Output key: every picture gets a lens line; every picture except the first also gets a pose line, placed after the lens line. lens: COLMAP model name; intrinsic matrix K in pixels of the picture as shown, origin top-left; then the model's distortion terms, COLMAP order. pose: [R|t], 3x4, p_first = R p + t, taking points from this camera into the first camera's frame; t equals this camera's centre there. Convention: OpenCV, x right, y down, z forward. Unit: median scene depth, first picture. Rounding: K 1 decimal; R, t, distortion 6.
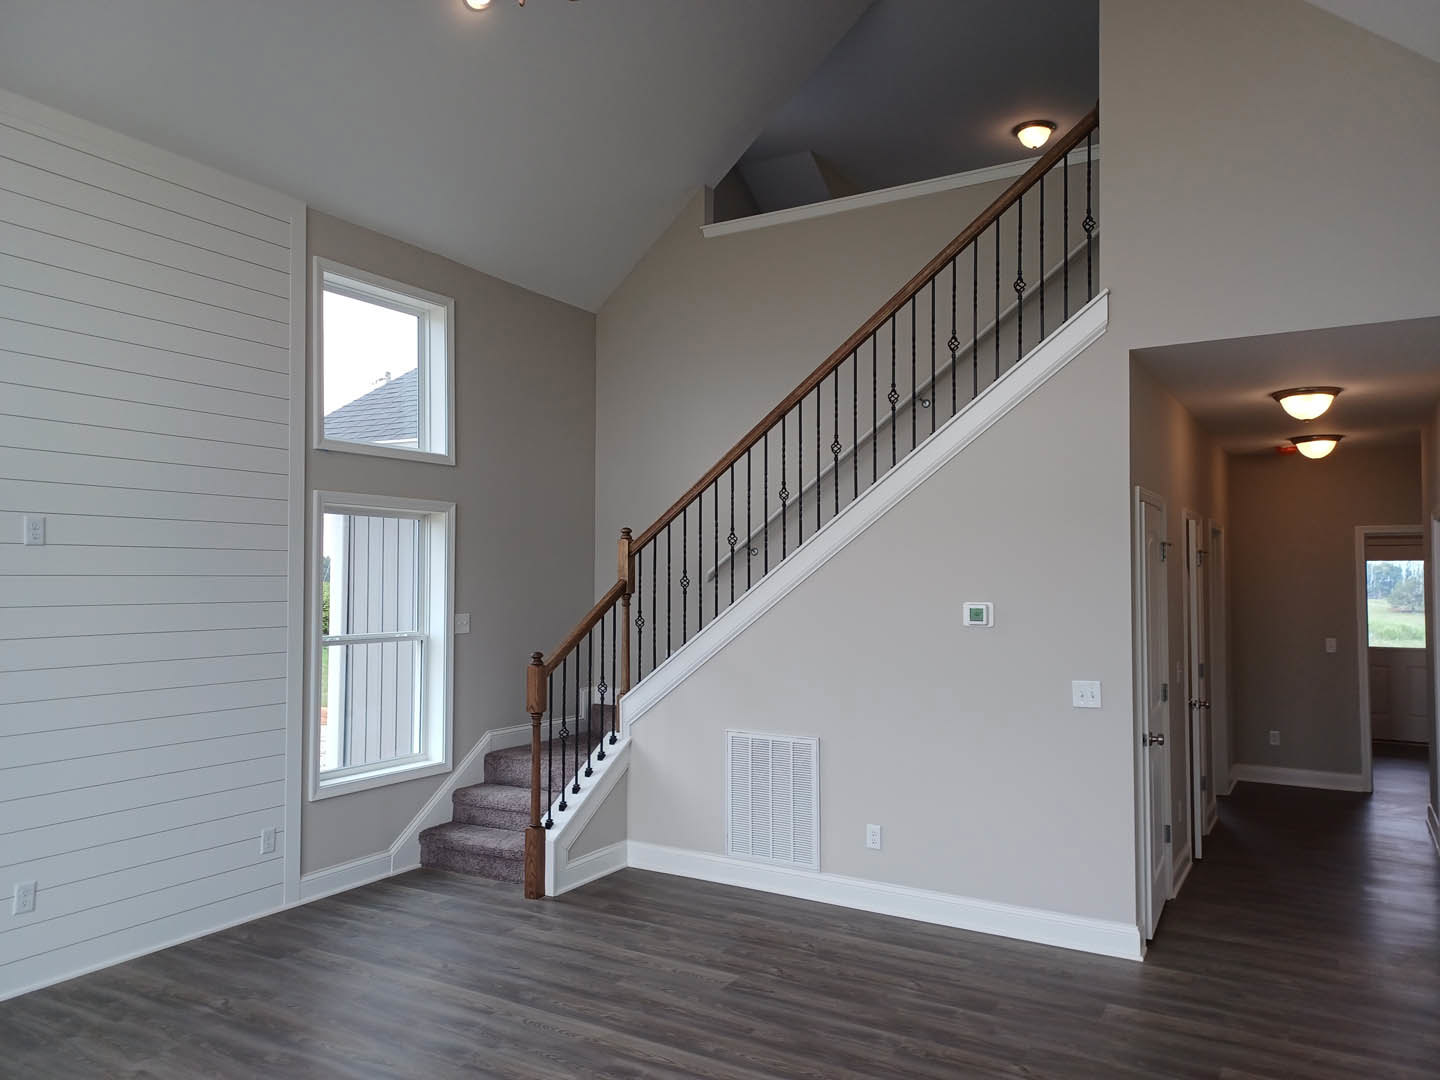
lens RADIAL K [[1010.0, 0, 720.0], [0, 1010.0, 540.0], [0, 0, 1]] dist [0.001609, 0.001054]
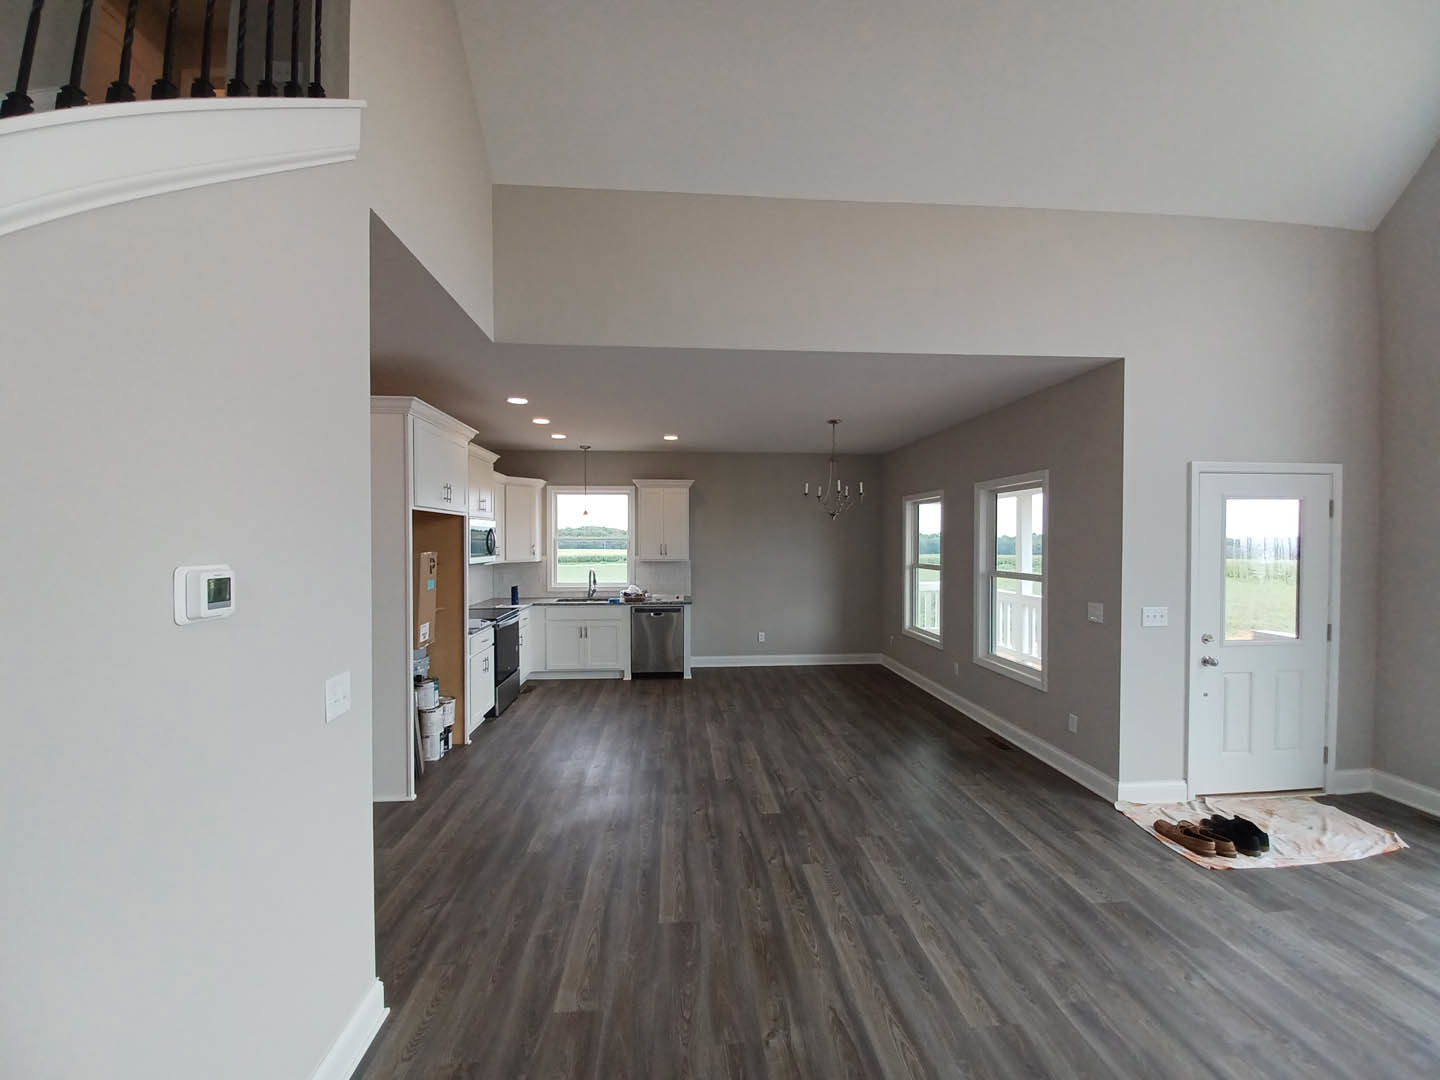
lens RADIAL K [[573.4, 0, 720.0], [0, 573.4, 540.0], [0, 0, 1]] dist [-0.000256, -0.000007]
pose [[-0.579917, -0.005725, 0.814655, -0.062063], [-0.029506, 0.999467, -0.013980, 0.039788], [-0.814141, -0.032144, -0.579777, 0.792394]]
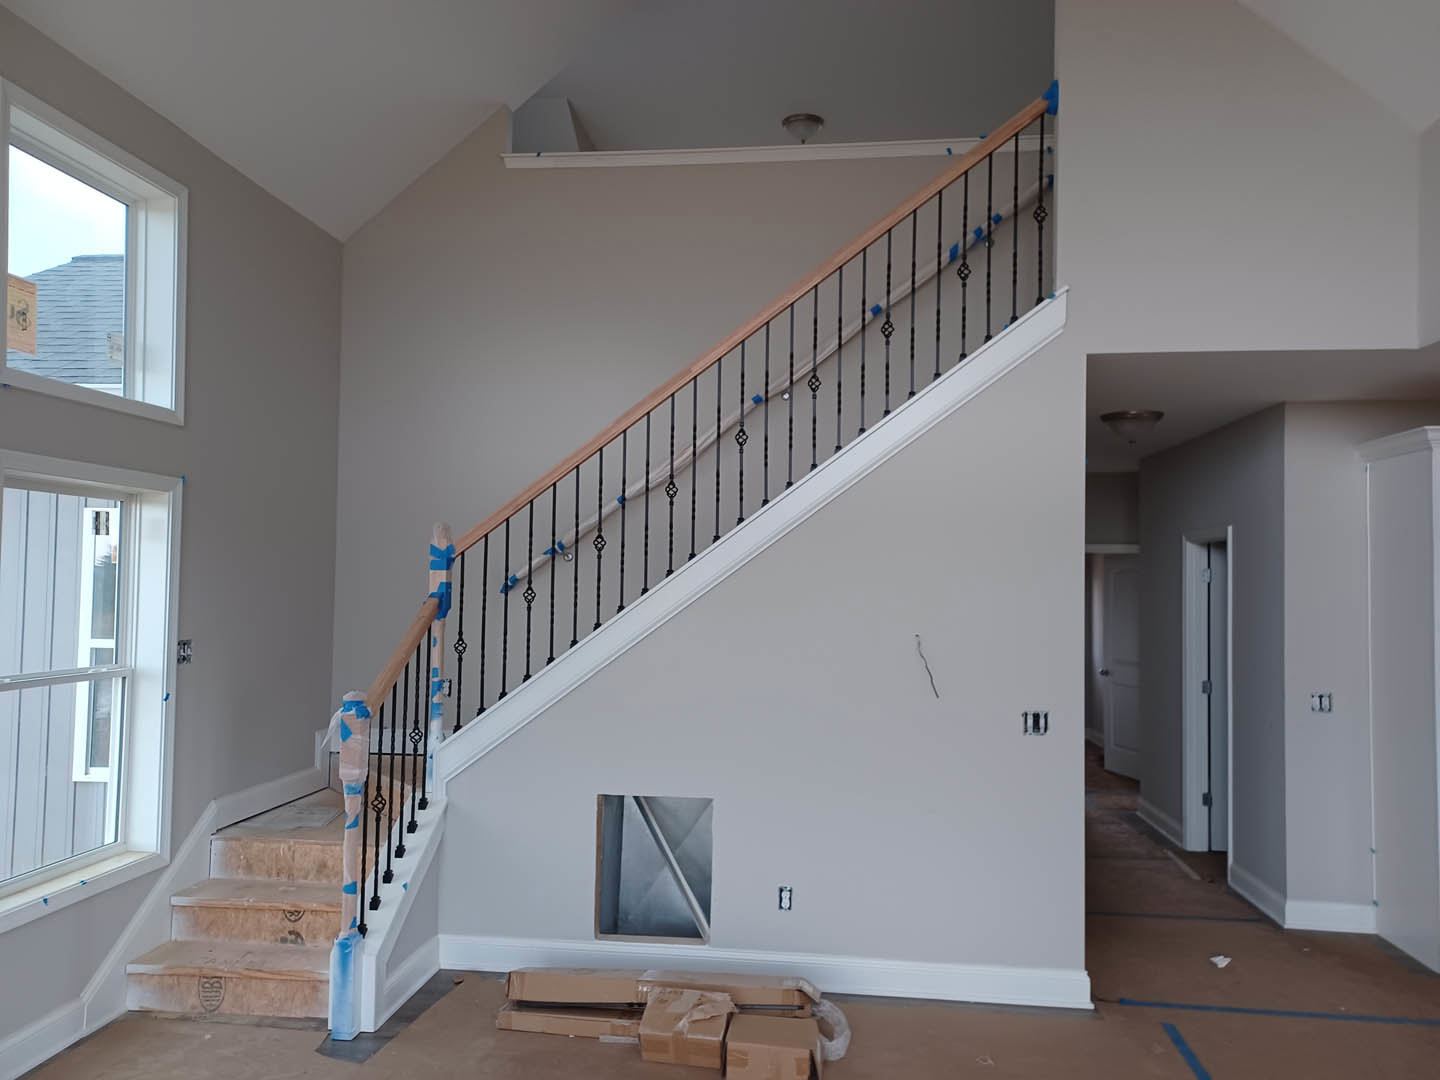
lens RADIAL K [[1047.7, 0, 720.0], [0, 1047.7, 540.0], [0, 0, 1]] dist [-0.041772, 0.075524]
pose [[0.910525, 0.030786, 0.412307, -0.230143], [-0.029851, 0.999516, -0.008710, 0.000941], [-0.412376, -0.004377, 0.911003, 0.197005]]
